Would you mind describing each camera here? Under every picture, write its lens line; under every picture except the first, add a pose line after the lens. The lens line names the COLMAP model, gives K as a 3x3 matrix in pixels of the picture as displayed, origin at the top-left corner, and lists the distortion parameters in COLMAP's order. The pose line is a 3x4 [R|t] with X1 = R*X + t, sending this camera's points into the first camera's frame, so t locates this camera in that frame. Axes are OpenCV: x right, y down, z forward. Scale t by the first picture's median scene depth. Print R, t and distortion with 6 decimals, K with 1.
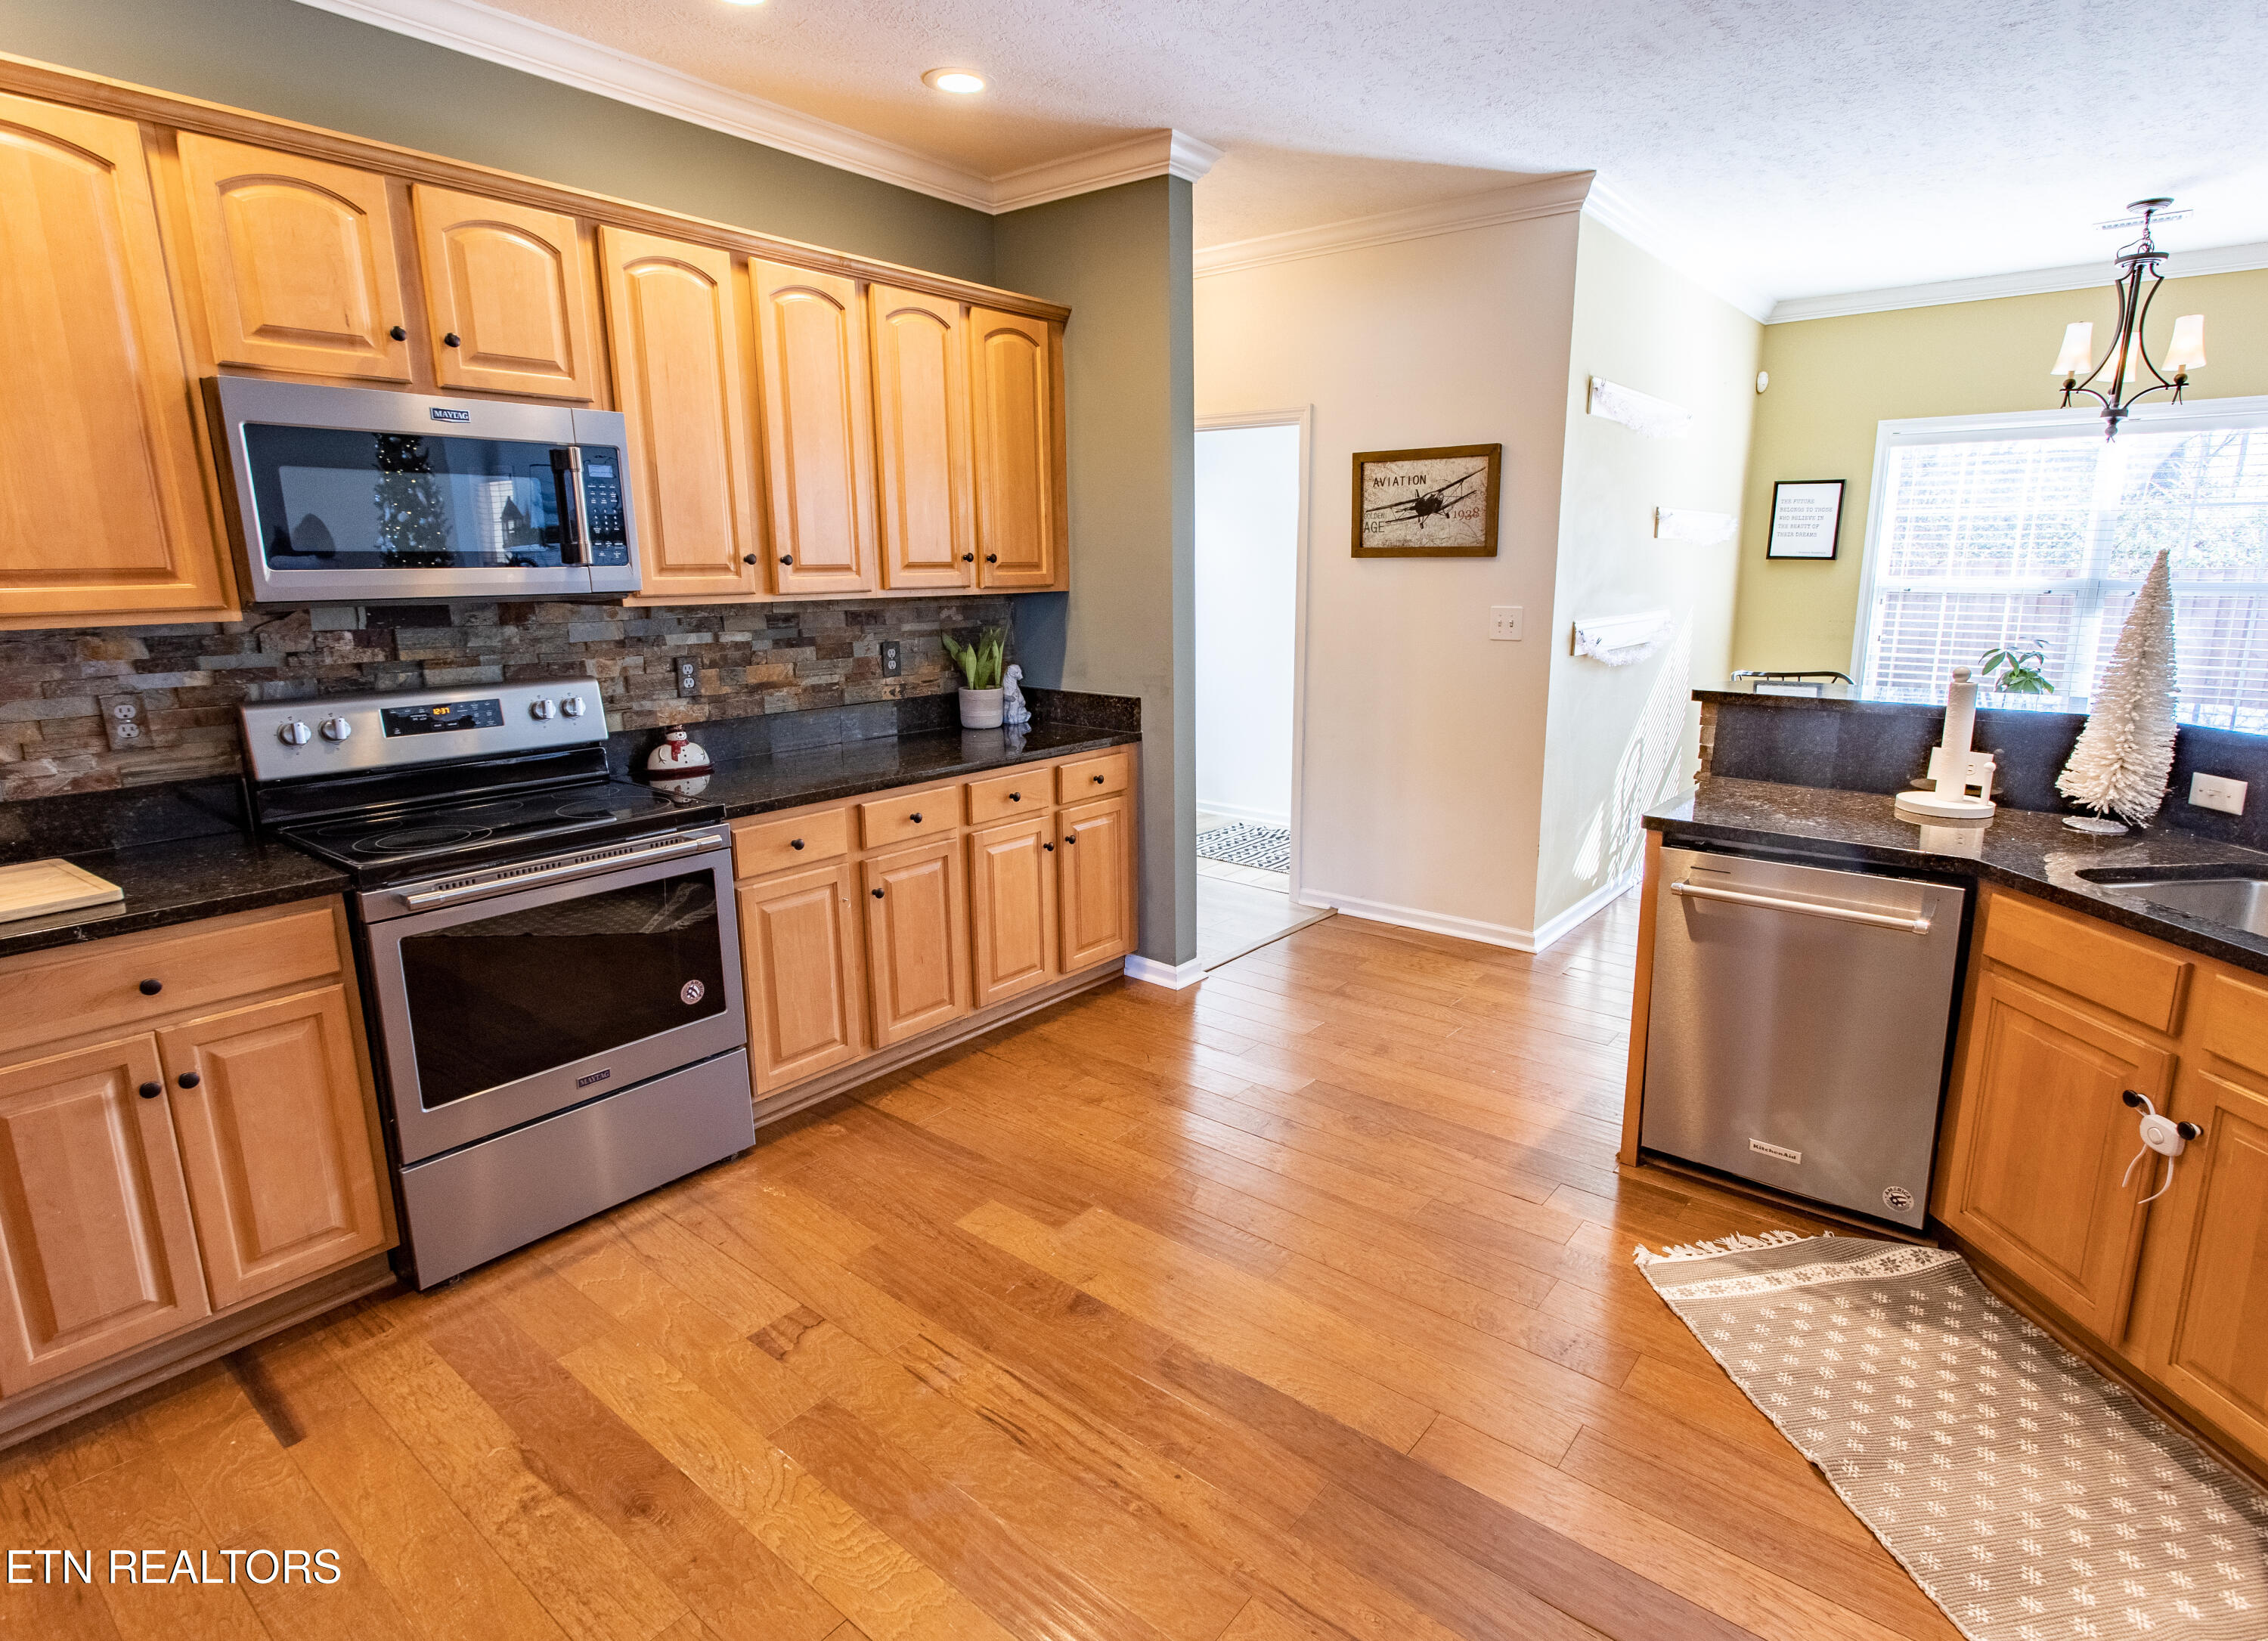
lens RADIAL K [[1160.7, 0, 1220.9], [0, 1160.7, 802.0], [0, 0, 1]] dist [-0.000517, 0.002218]
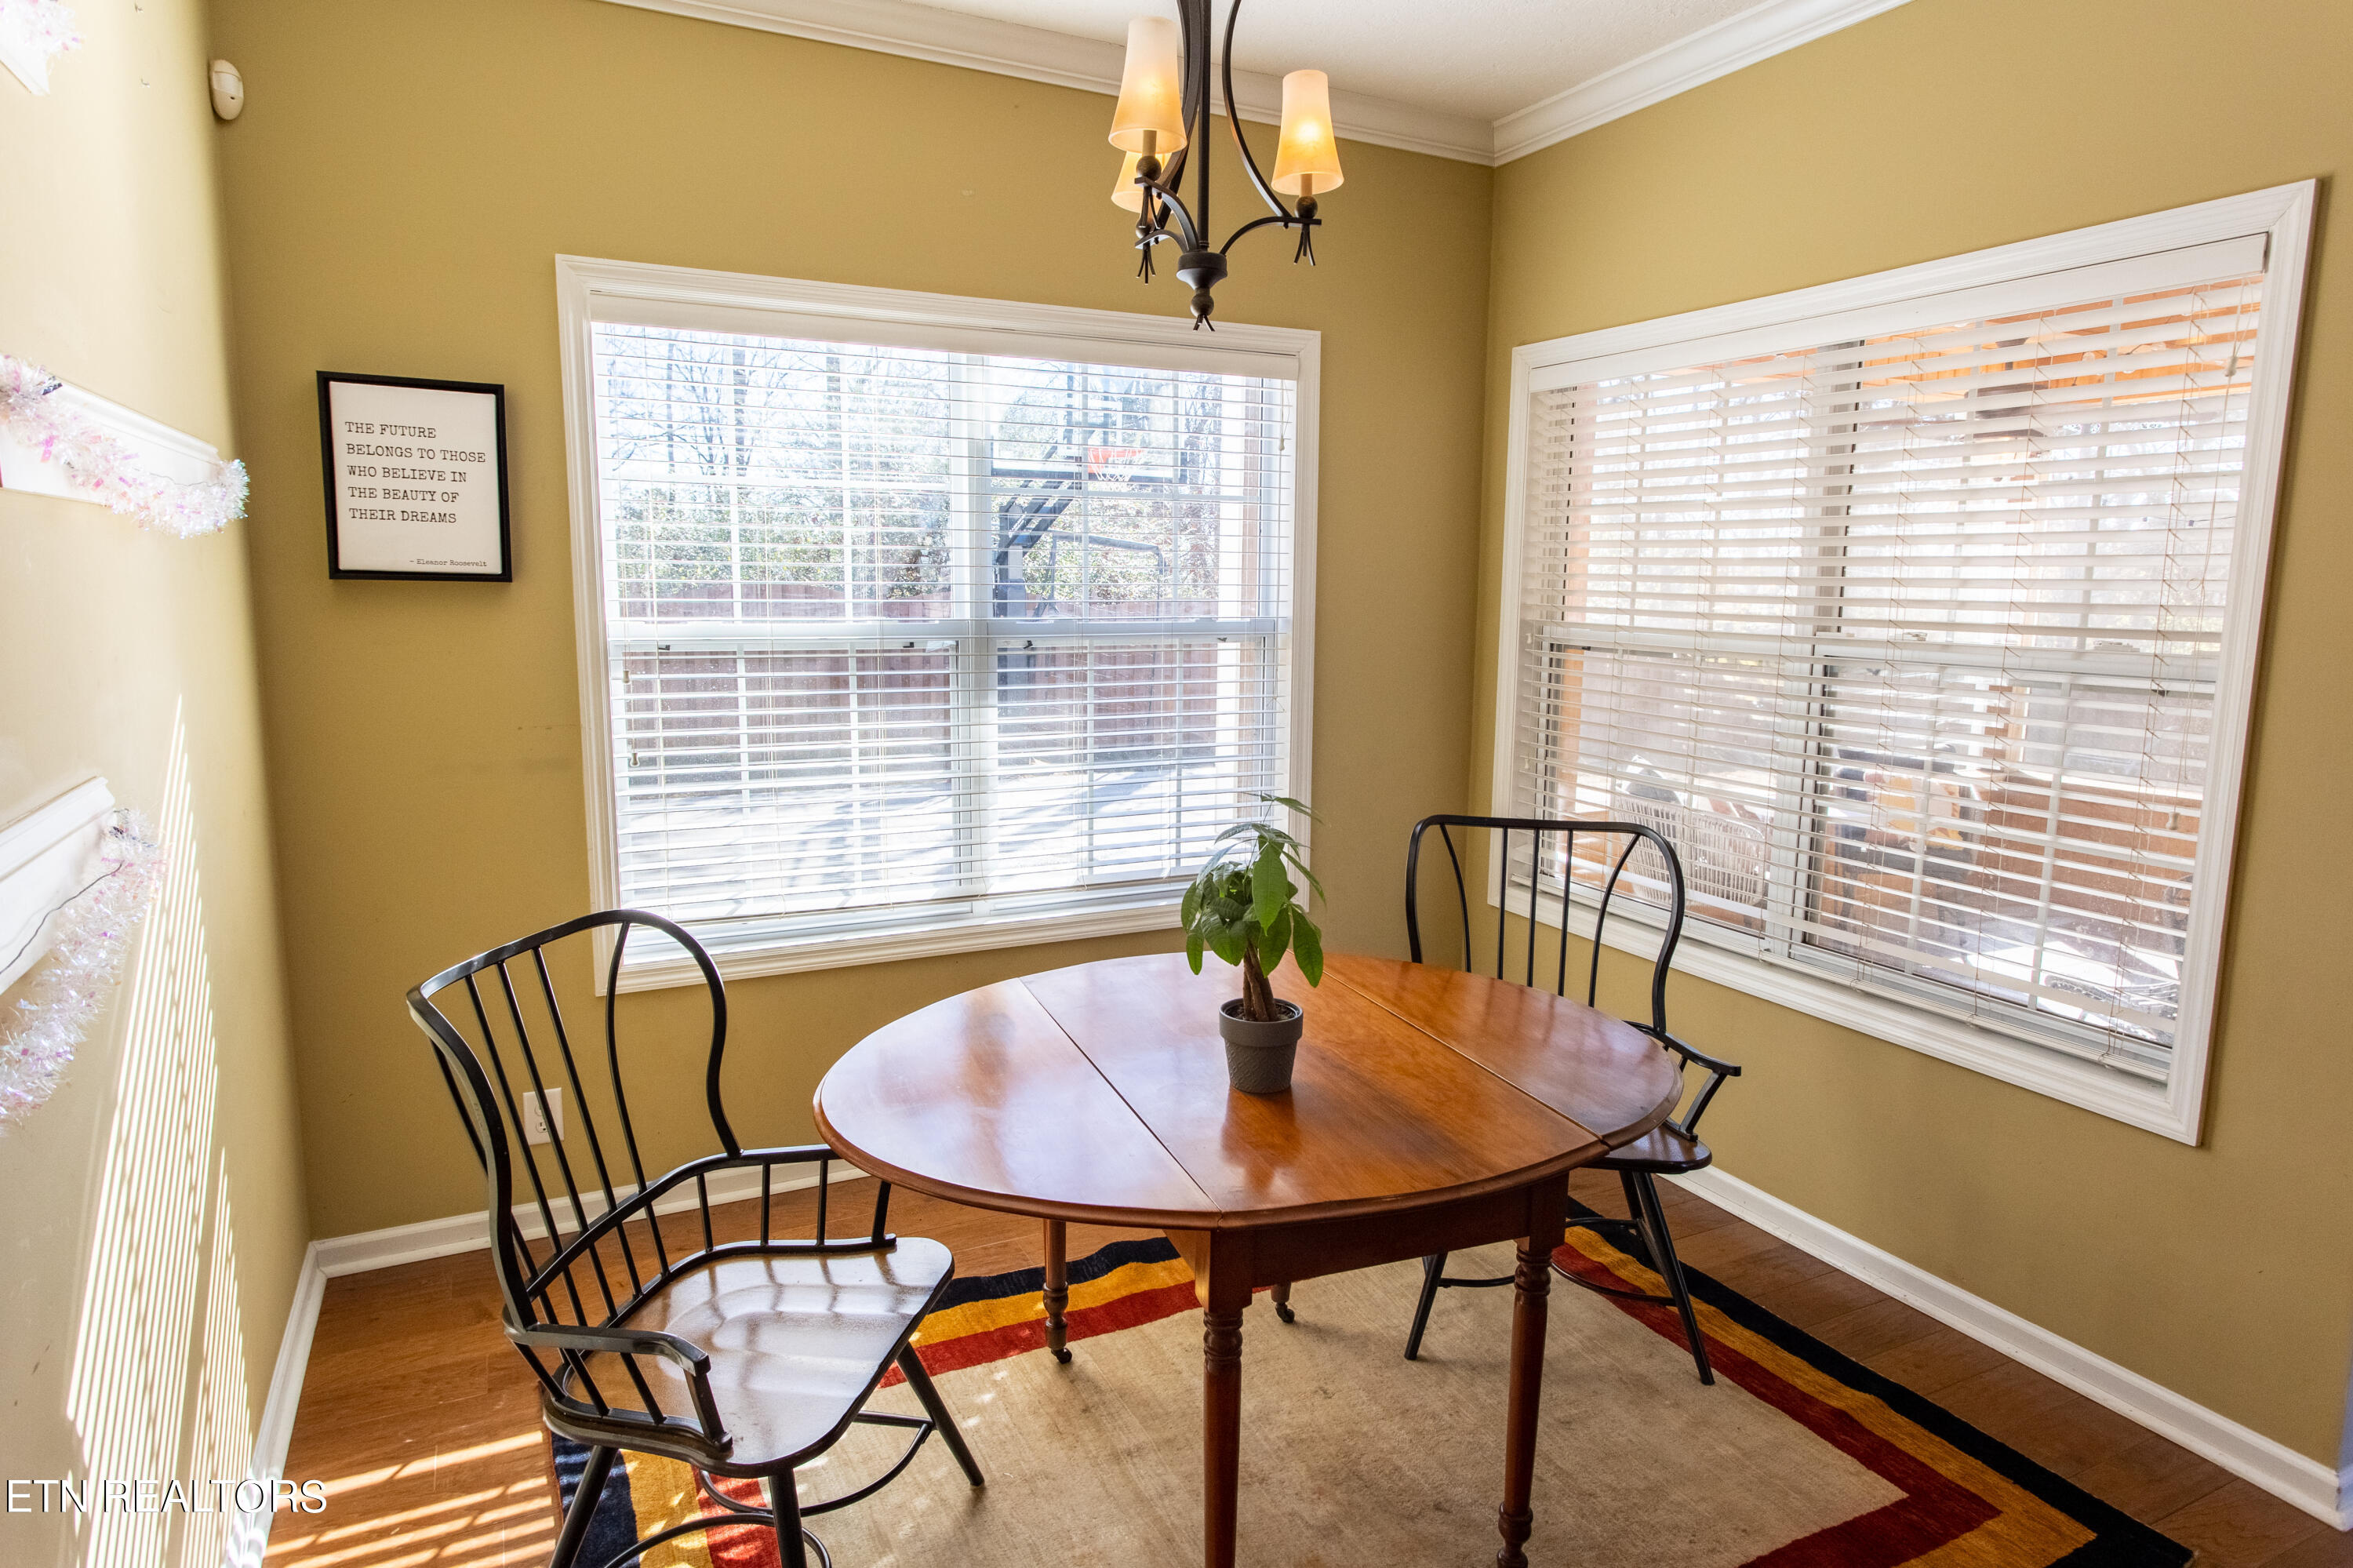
lens RADIAL K [[1351.8, 0, 1176.5], [0, 1351.8, 784.0], [0, 0, 1]] dist [-0.003615, -0.000221]
pose [[0.451449, -0.130708, 0.882672, 0.294671], [0.173632, 0.983172, 0.056784, -0.178421], [-0.875240, 0.127625, 0.466547, 0.831147]]
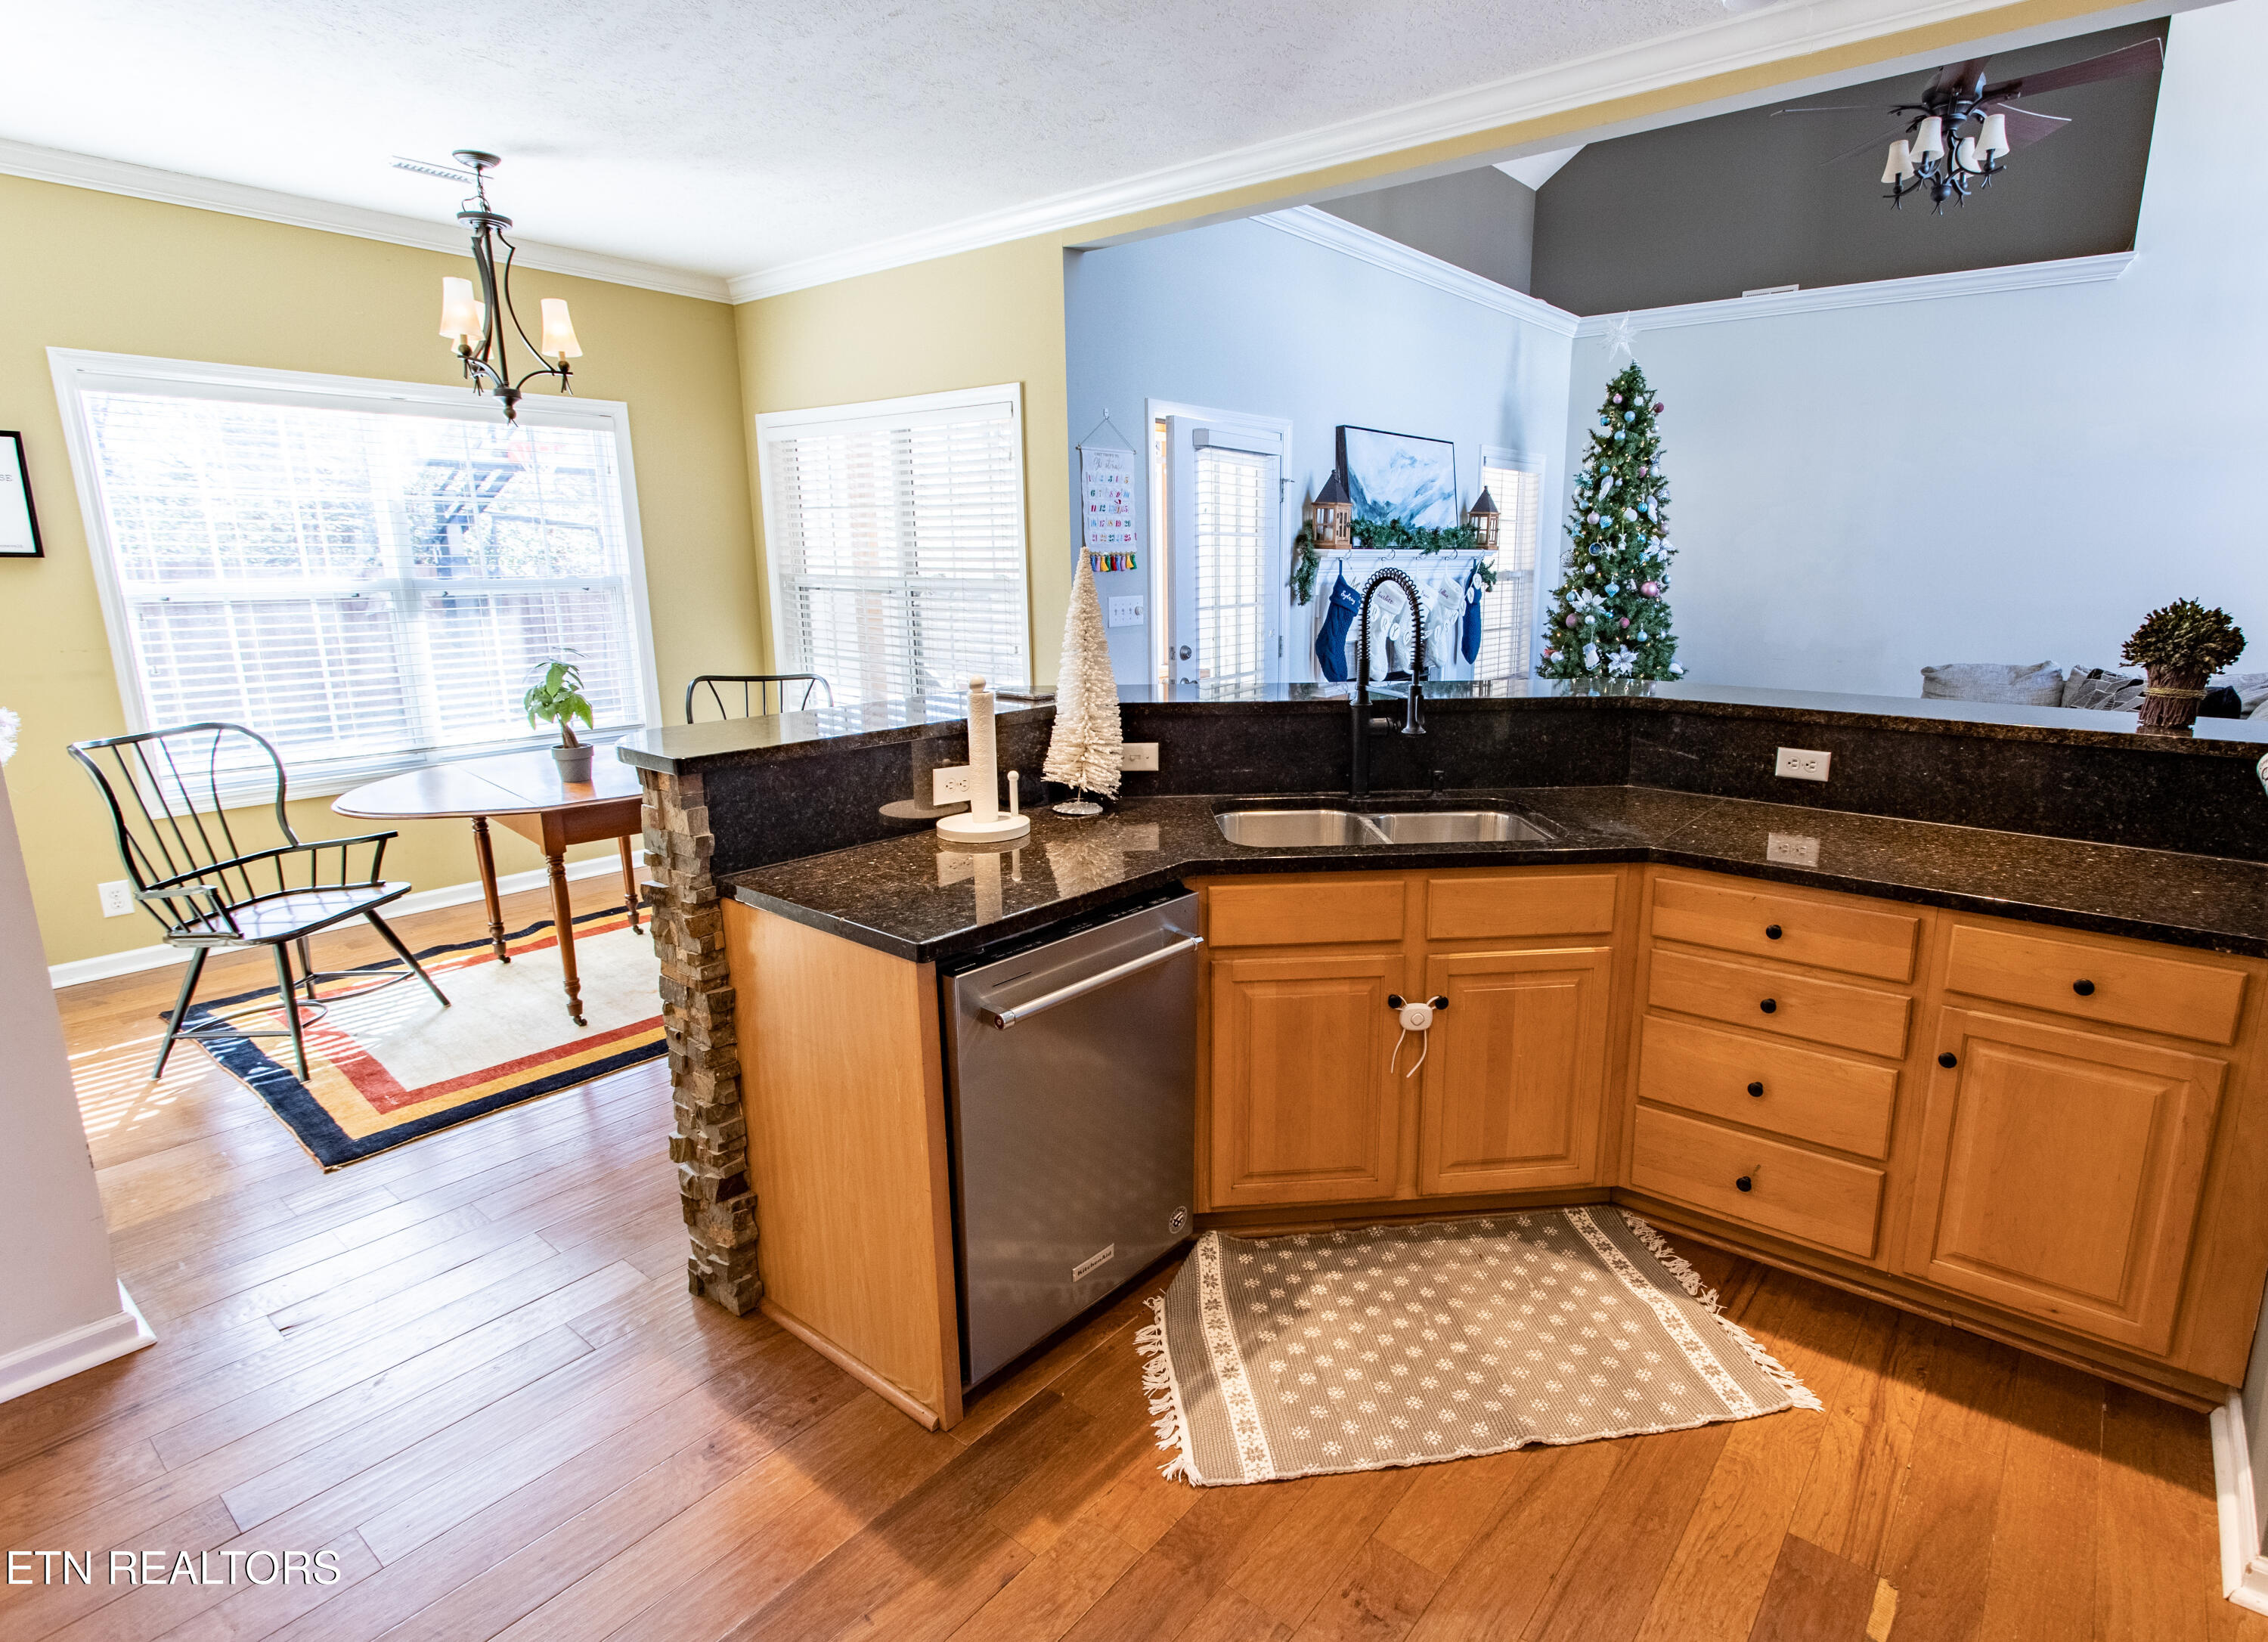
lens RADIAL K [[1160.8, 0, 1220.9], [0, 1160.8, 802.5], [0, 0, 1]] dist [-0.000517, 0.002218]
pose [[0.024538, -0.211815, 0.977002, -0.168140], [0.206501, 0.957293, 0.202356, -0.104762], [-0.978139, 0.196787, 0.067230, 0.485255]]
